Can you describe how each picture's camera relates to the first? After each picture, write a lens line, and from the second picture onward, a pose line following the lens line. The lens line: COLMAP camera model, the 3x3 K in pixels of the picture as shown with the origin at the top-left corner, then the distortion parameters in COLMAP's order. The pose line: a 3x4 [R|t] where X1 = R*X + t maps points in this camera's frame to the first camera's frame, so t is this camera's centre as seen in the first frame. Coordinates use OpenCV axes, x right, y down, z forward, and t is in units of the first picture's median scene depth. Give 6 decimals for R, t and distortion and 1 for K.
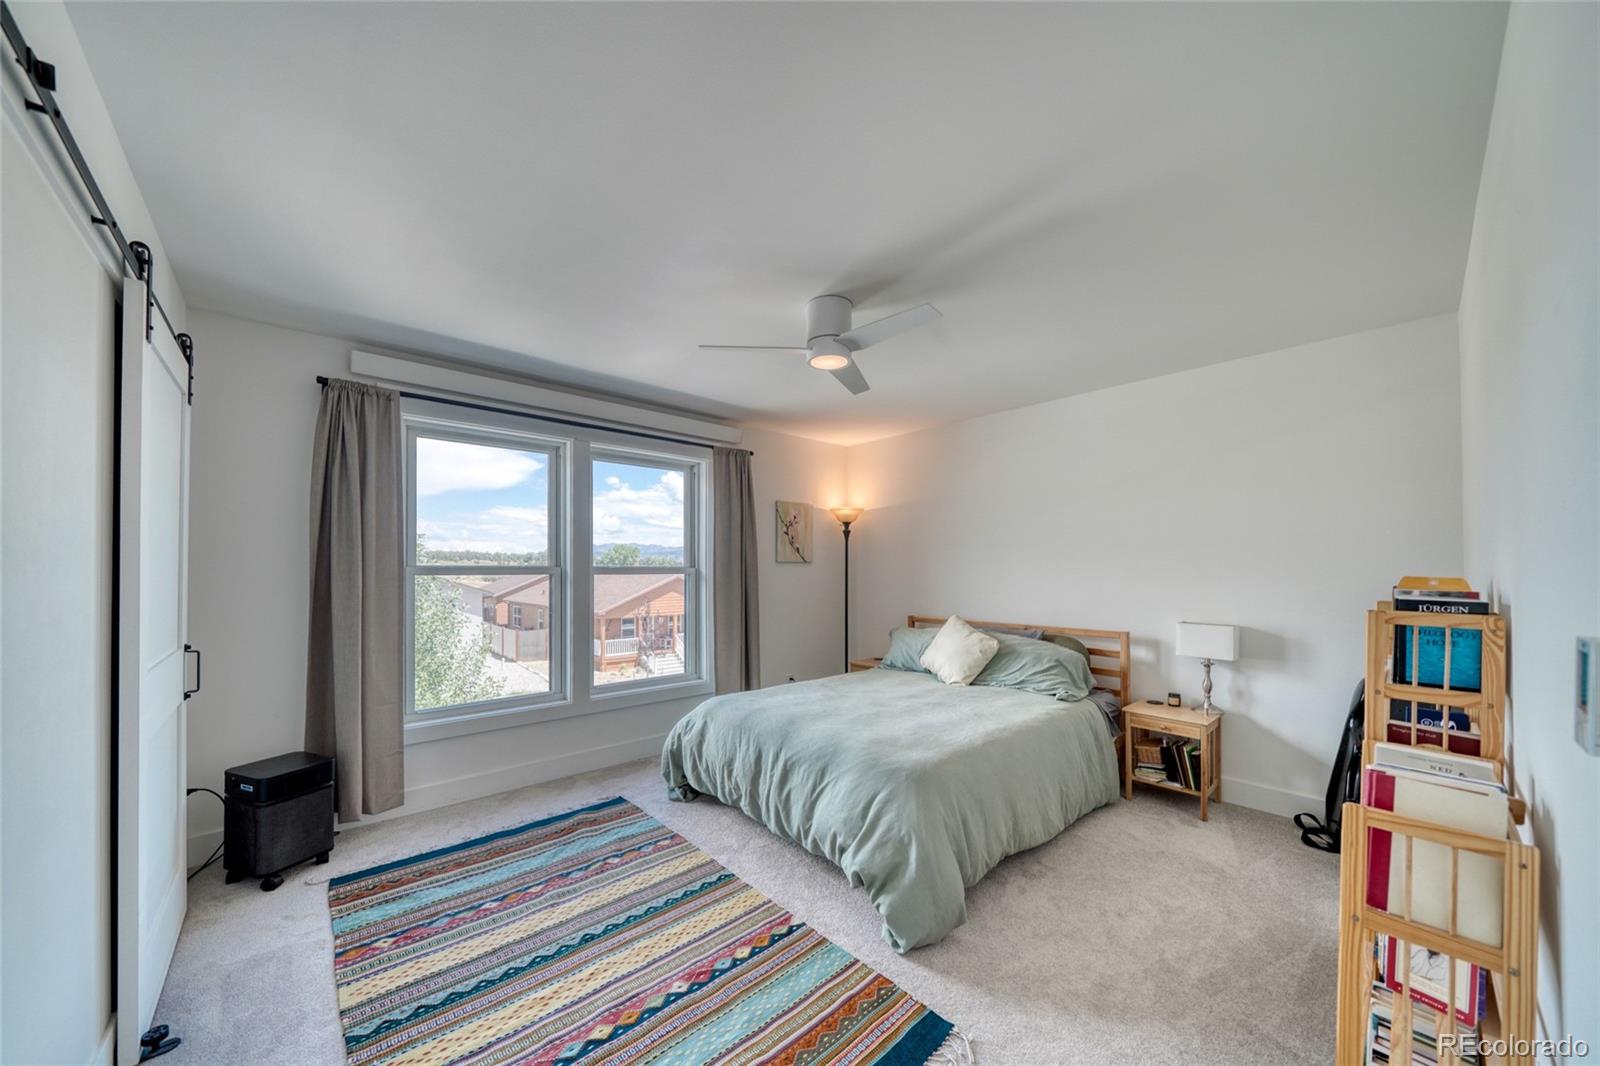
lens RADIAL K [[558.8, 0, 803.4], [0, 558.8, 567.5], [0, 0, 1]] dist [-0.000890, -0.000009]
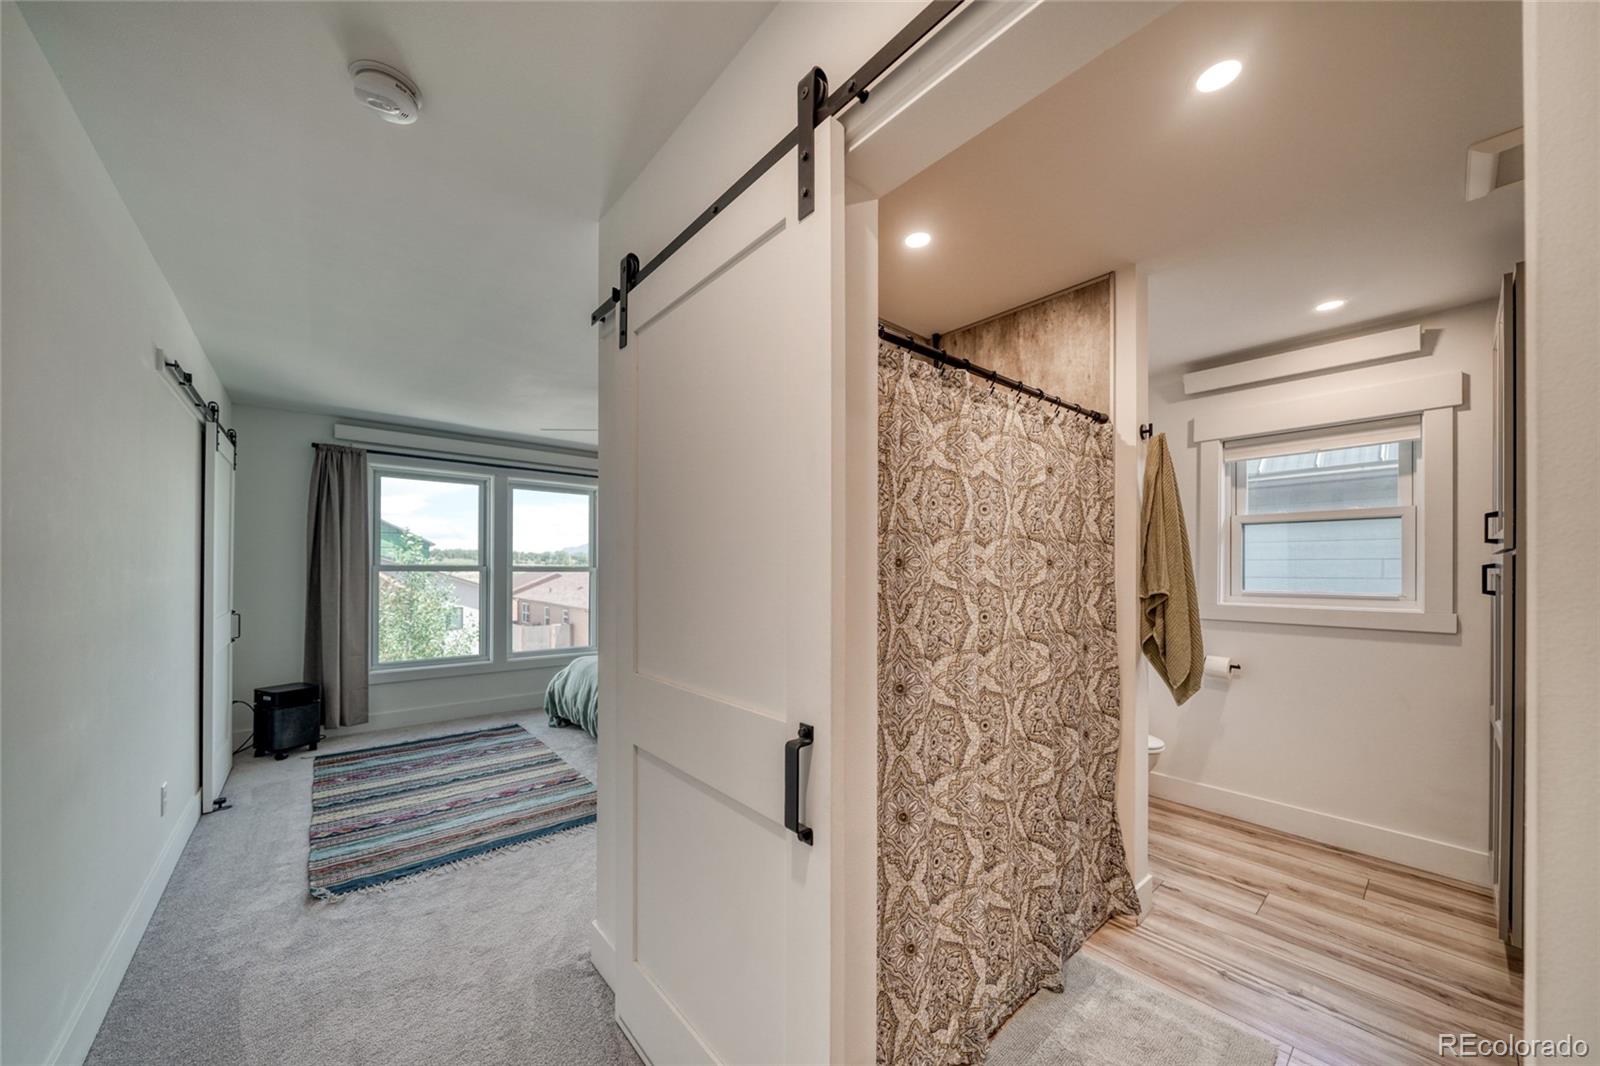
lens RADIAL K [[556.2, 0, 792.5], [0, 556.2, 569.0], [0, 0, 1]] dist [-0.000161, 0.000000]
pose [[0.999427, 0.005142, -0.033465, 0.513428], [-0.005038, 0.999982, 0.003188, -0.002618], [0.033481, -0.003018, 0.999435, -0.497674]]
